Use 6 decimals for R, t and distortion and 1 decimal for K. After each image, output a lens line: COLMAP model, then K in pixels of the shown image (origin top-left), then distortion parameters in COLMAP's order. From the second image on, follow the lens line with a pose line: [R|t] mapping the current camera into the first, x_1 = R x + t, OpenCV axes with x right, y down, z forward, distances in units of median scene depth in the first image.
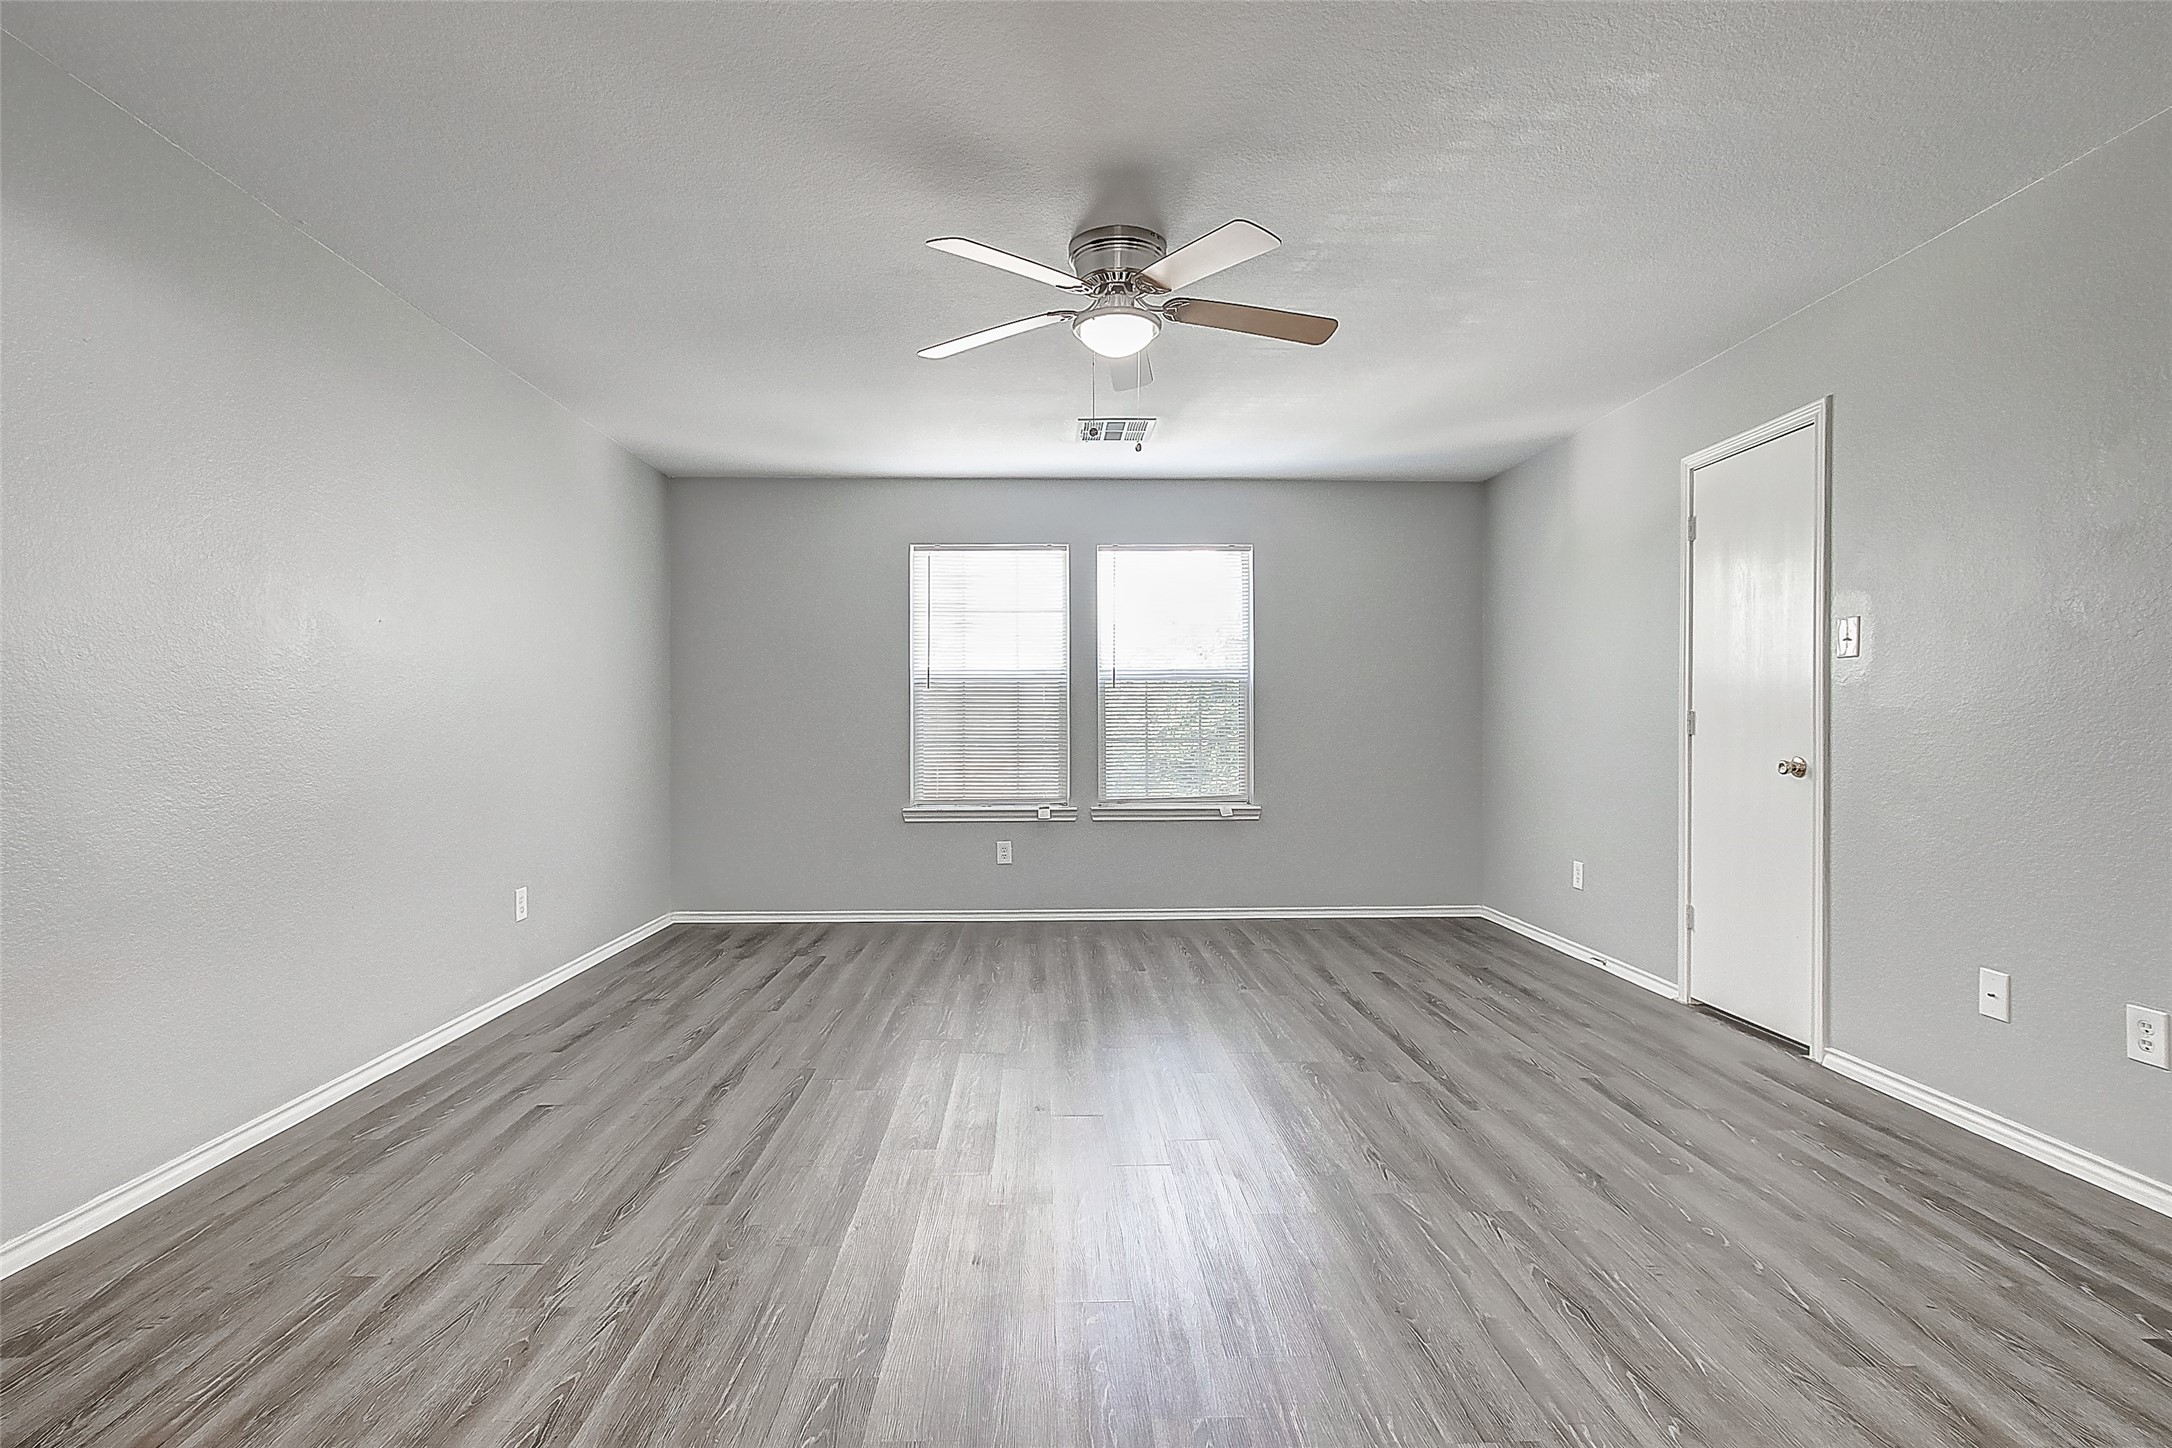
lens RADIAL K [[1026.3, 0, 1078.1], [0, 1026.3, 729.4], [0, 0, 1]] dist [-0.000874, 0.000006]
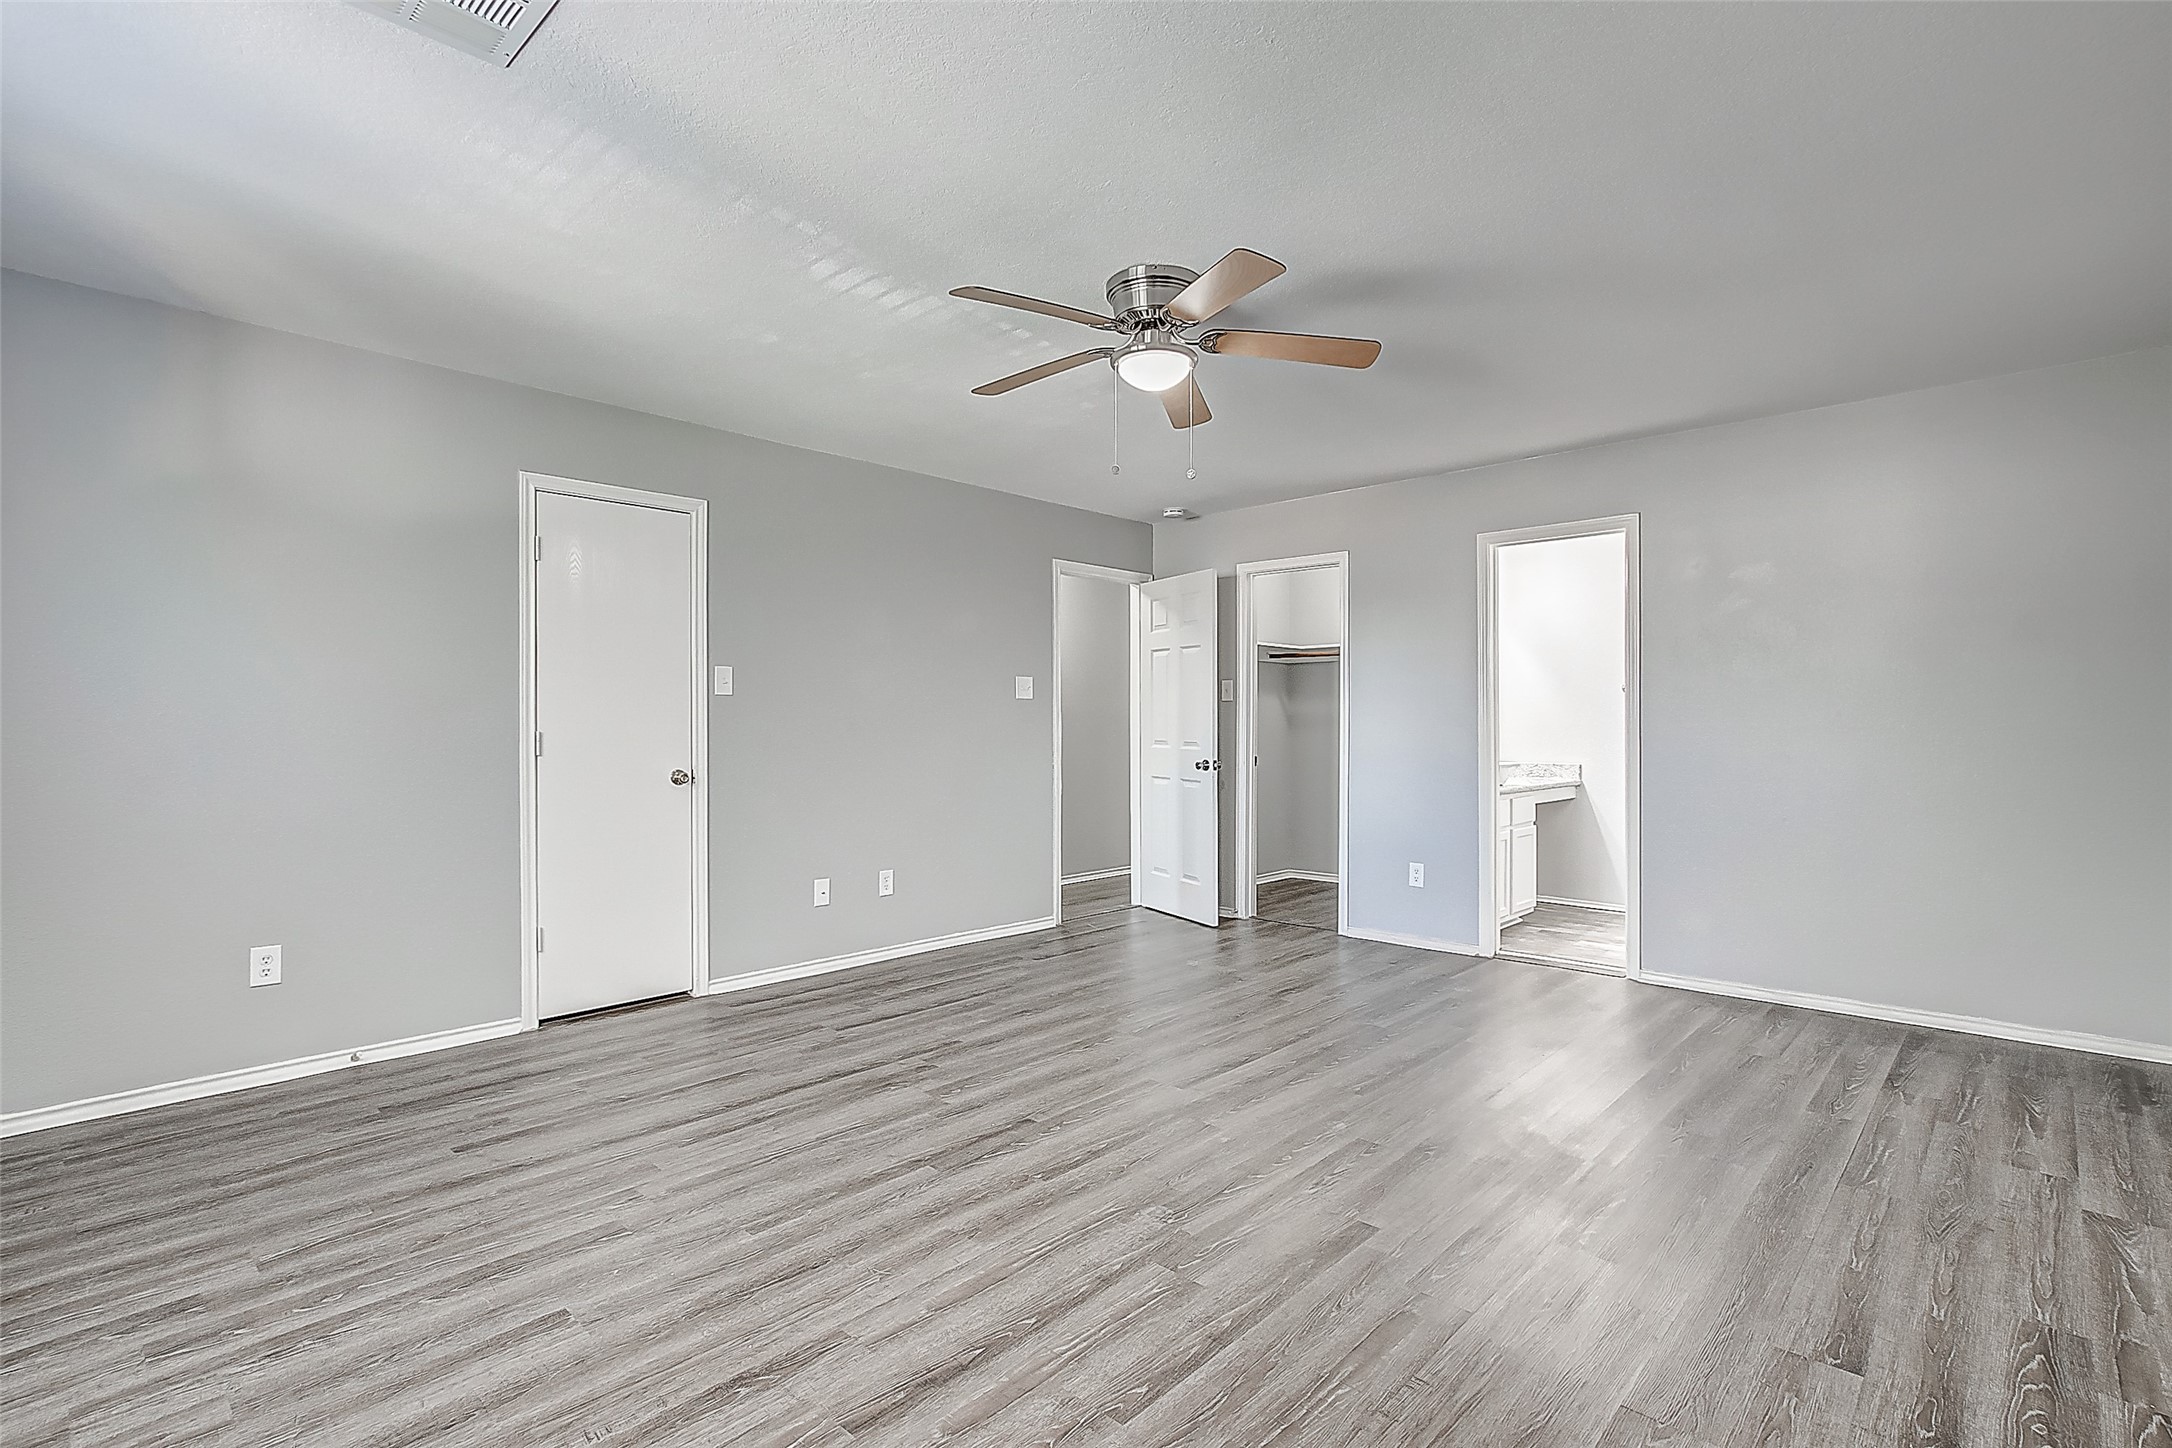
lens RADIAL K [[1026.3, 0, 1078.1], [0, 1026.3, 725.0], [0, 0, 1]] dist [-0.000874, 0.000006]
pose [[-0.701829, -0.000471, 0.712345, -0.571976], [0.003518, 0.999985, 0.004127, -0.032135], [-0.712336, 0.005402, -0.701817, 1.593145]]
